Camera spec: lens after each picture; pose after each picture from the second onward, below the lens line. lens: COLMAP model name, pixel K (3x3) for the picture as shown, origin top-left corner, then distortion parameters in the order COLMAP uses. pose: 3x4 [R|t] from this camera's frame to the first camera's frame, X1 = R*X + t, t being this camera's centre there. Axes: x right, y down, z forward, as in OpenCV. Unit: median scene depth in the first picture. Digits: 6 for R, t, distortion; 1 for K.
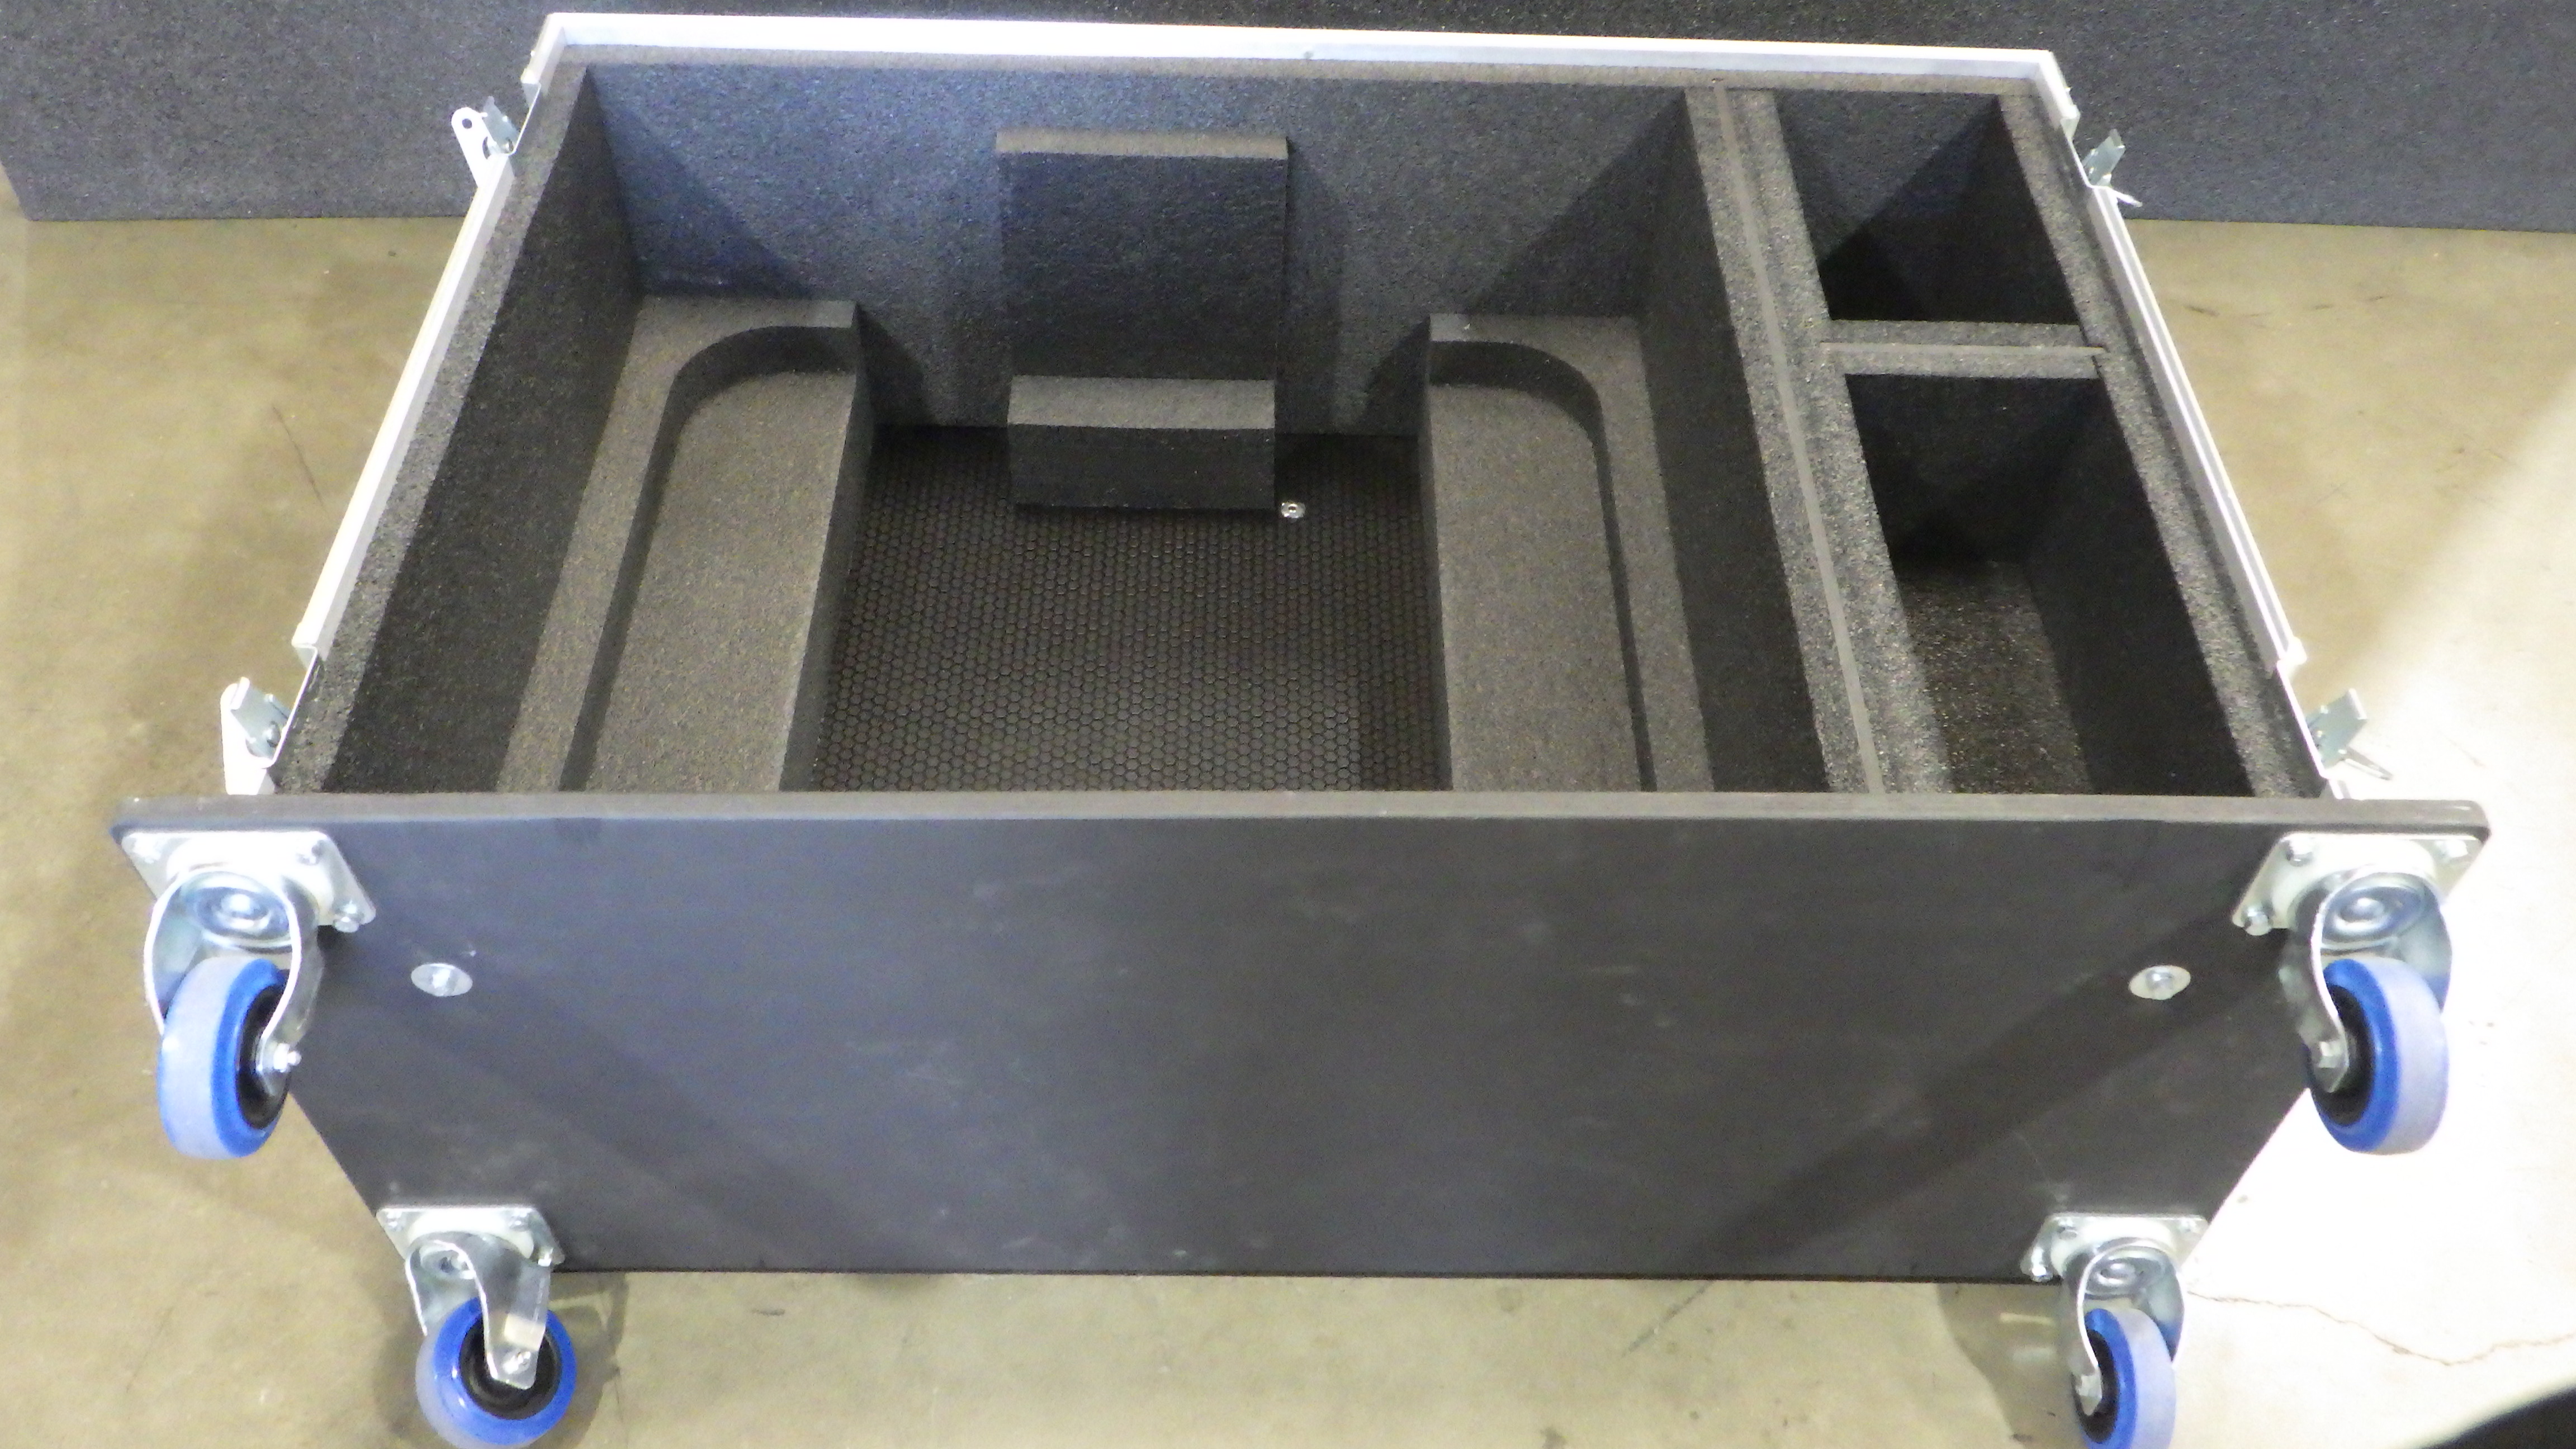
lens RADIAL K [[2141.7, 0, 1290.8], [0, 2141.7, 690.1], [0, 0, 1]] dist [-0.006203, 0.000209]
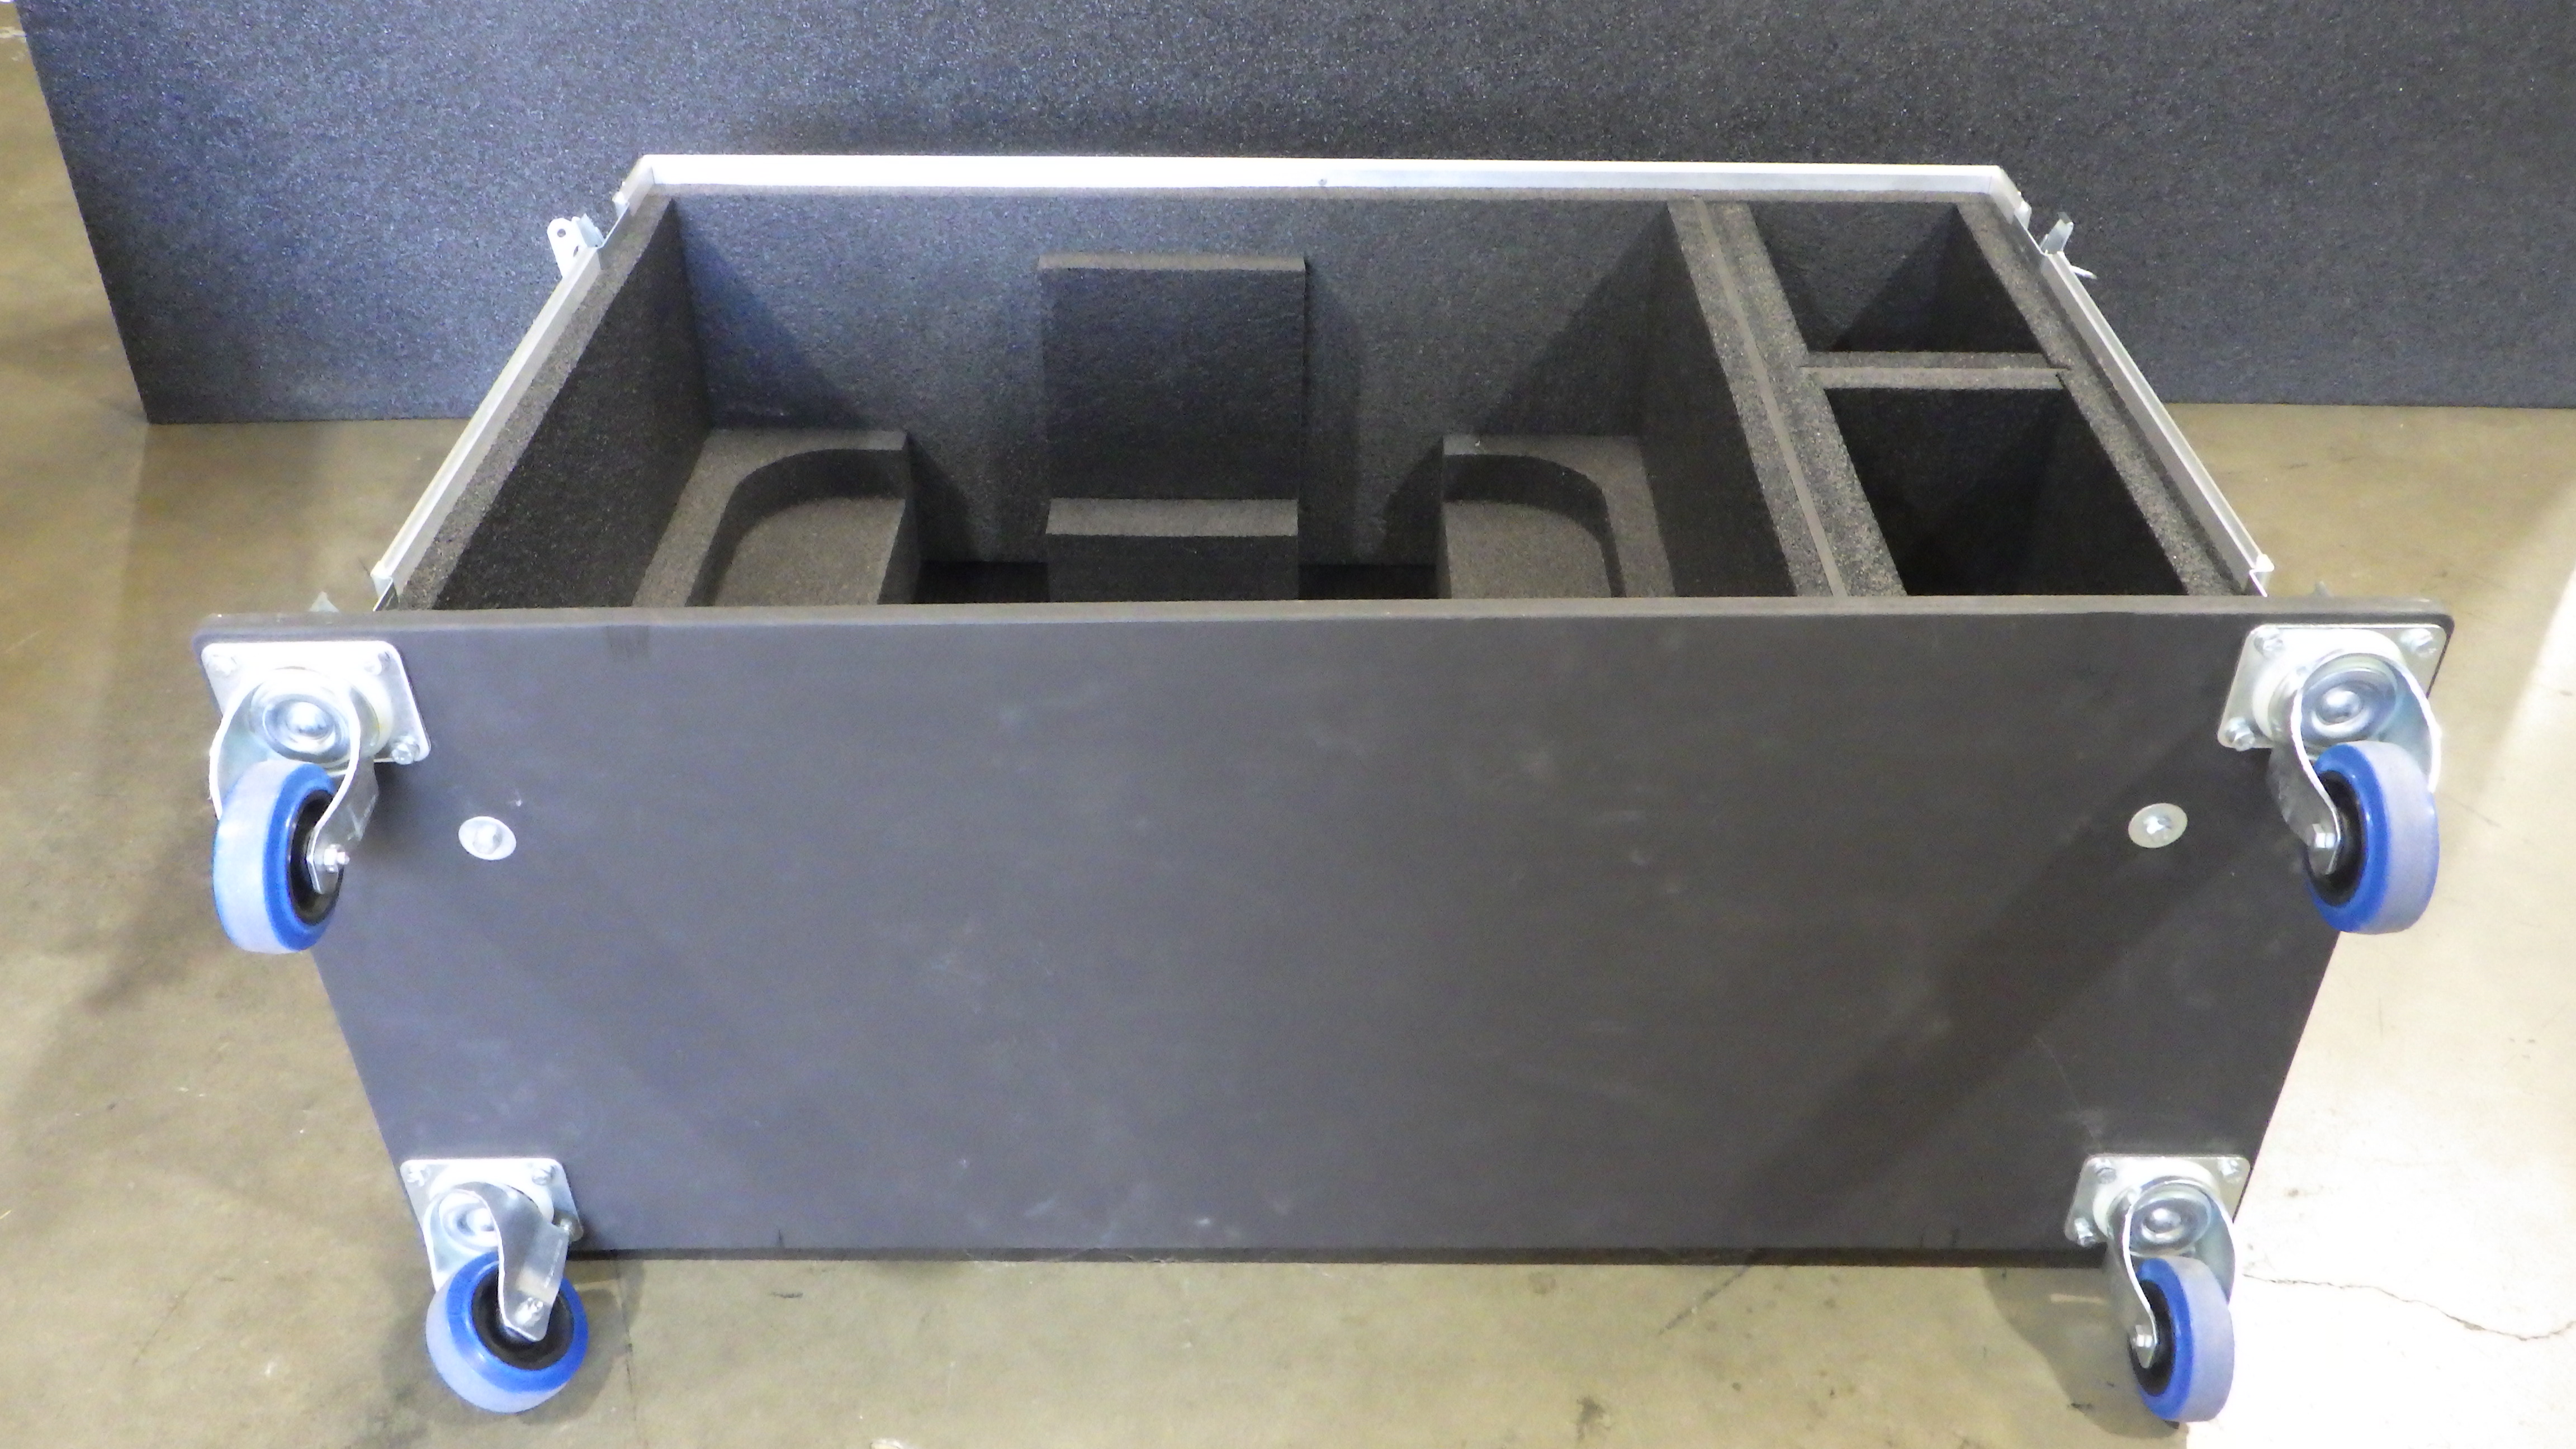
lens RADIAL K [[2141.7, 0, 1290.8], [0, 2141.7, 690.1], [0, 0, 1]] dist [-0.006203, 0.000209]
pose [[0.999647, -0.015713, -0.021446, 0.011560], [0.010351, 0.973033, -0.230434, 0.218048], [0.024489, 0.230131, 0.972852, -0.012177]]
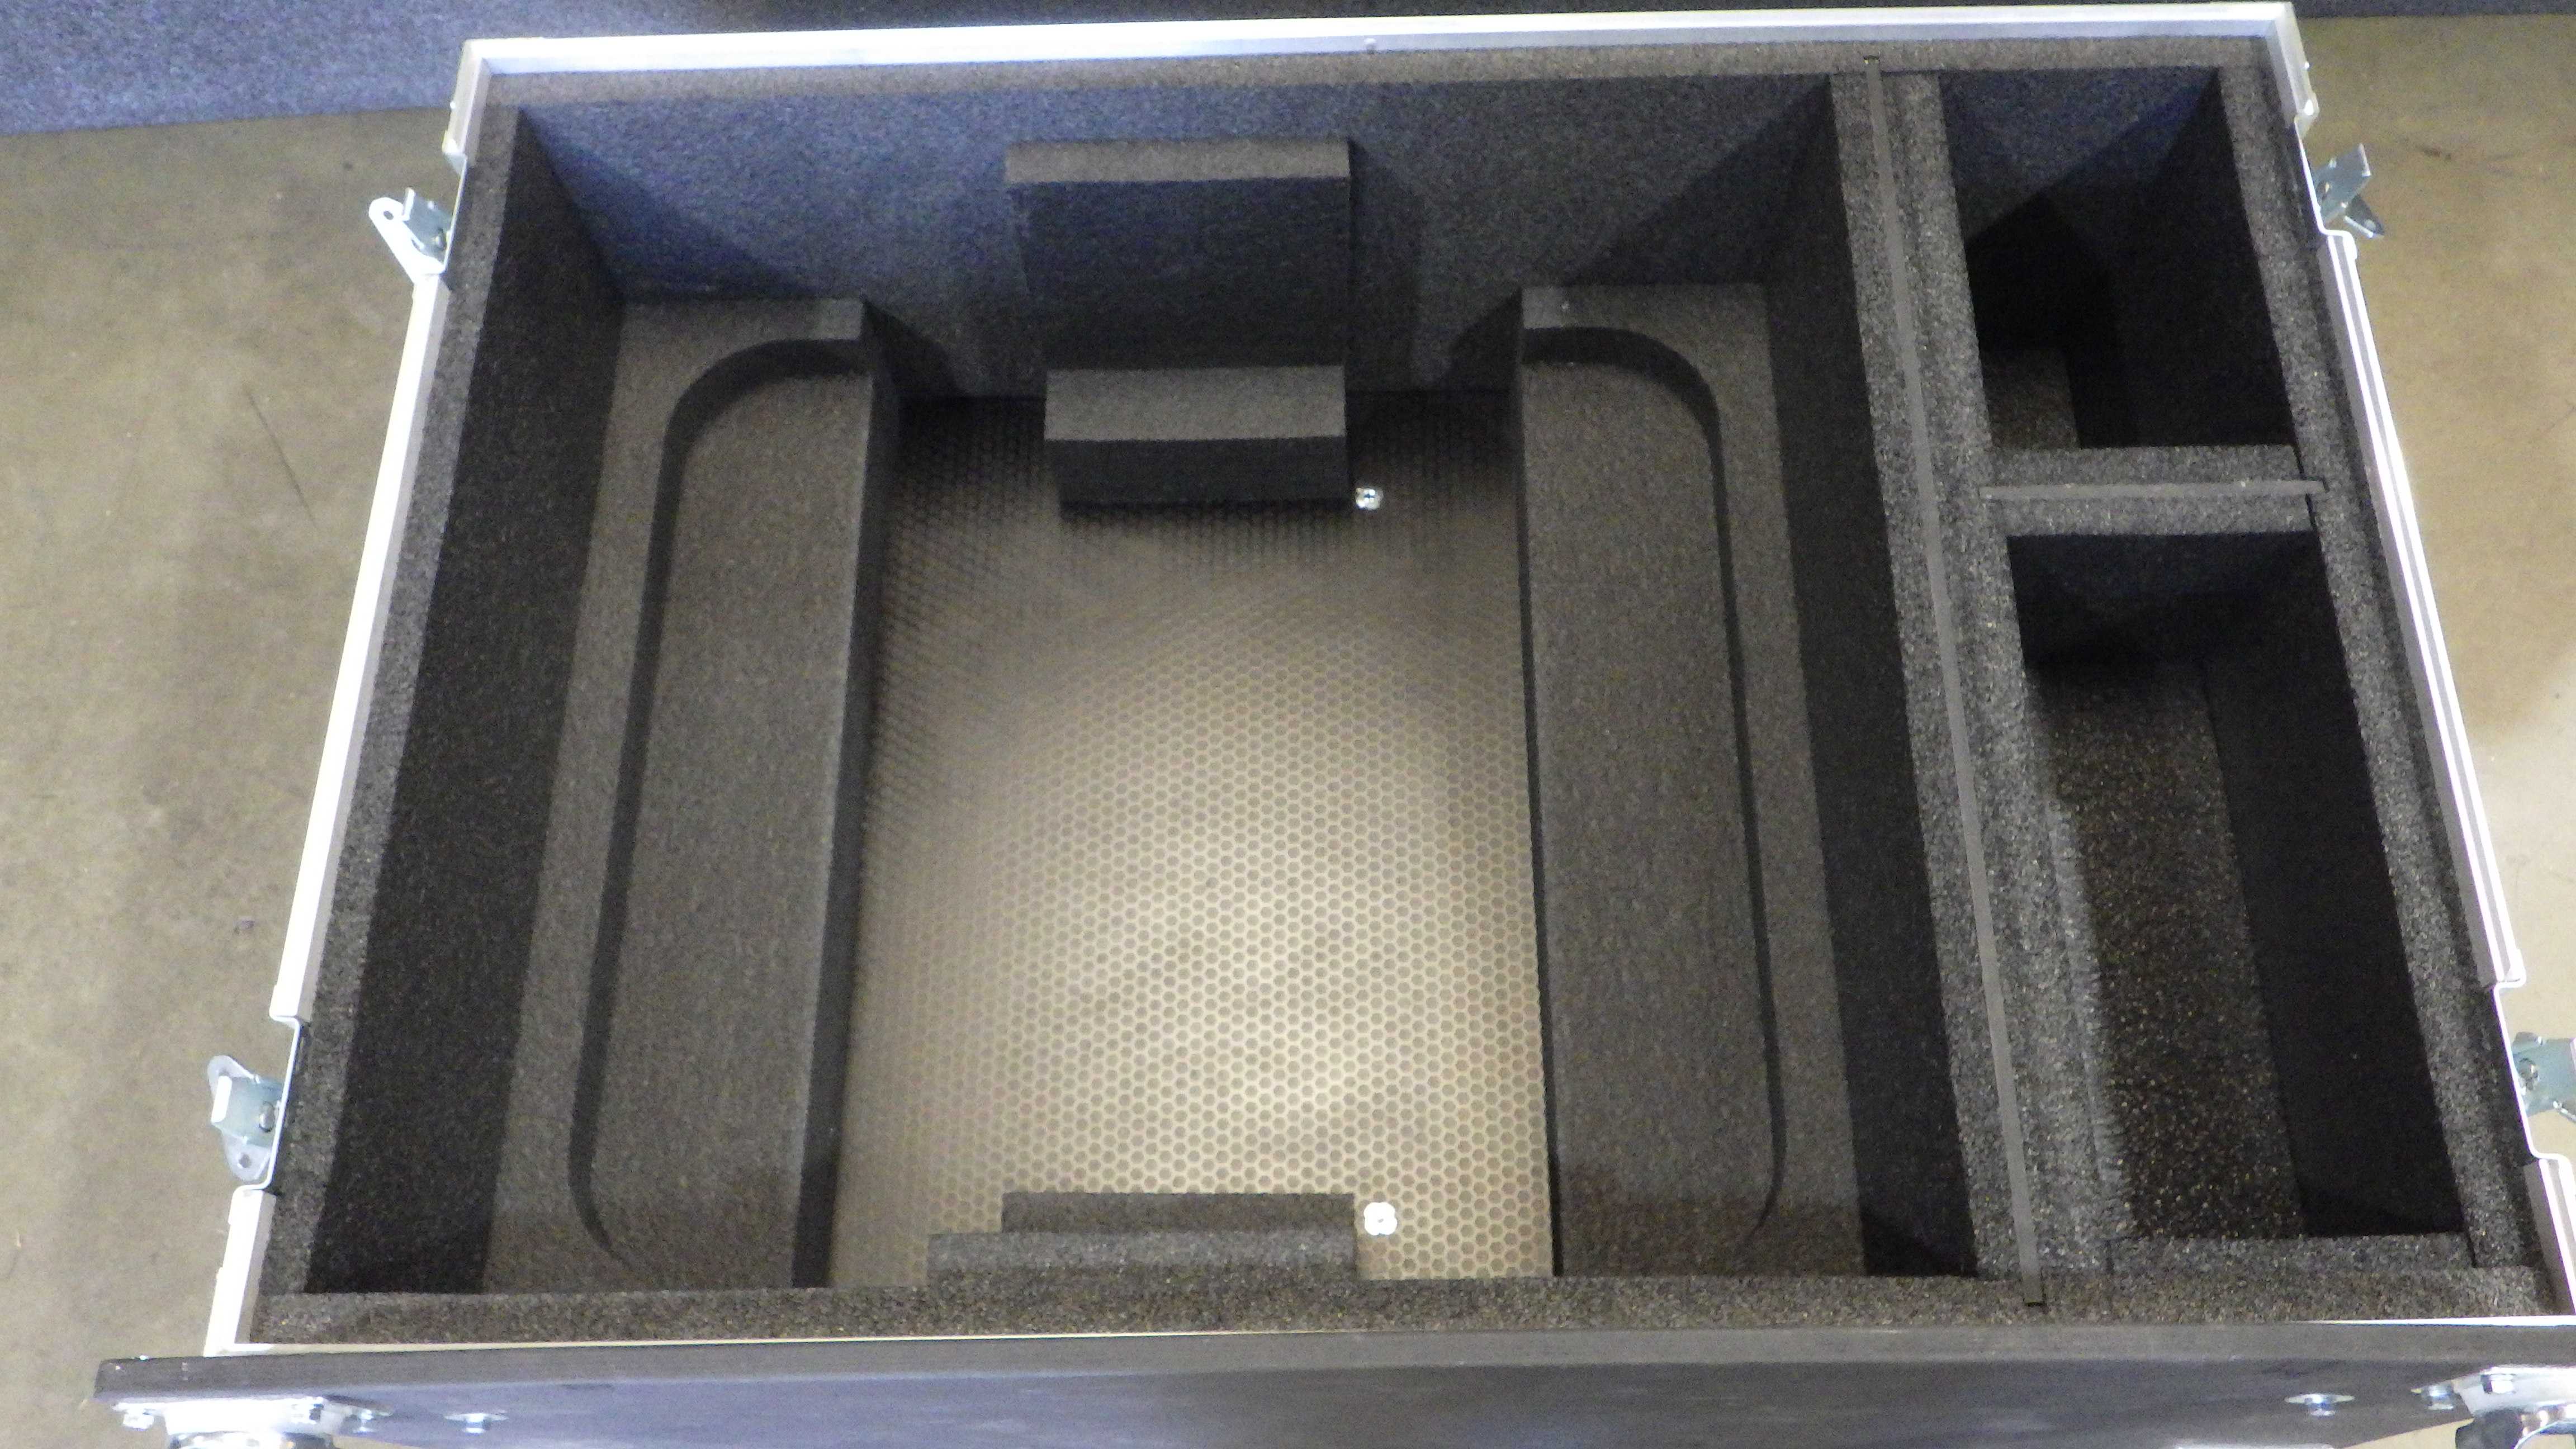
lens RADIAL K [[2141.7, 0, 1290.8], [0, 2141.7, 690.1], [0, 0, 1]] dist [-0.006203, 0.000209]
pose [[0.998309, -0.020760, -0.054298, 0.017362], [0.035587, 0.956829, 0.288466, -0.308640], [0.045965, -0.289910, 0.955949, 0.139771]]
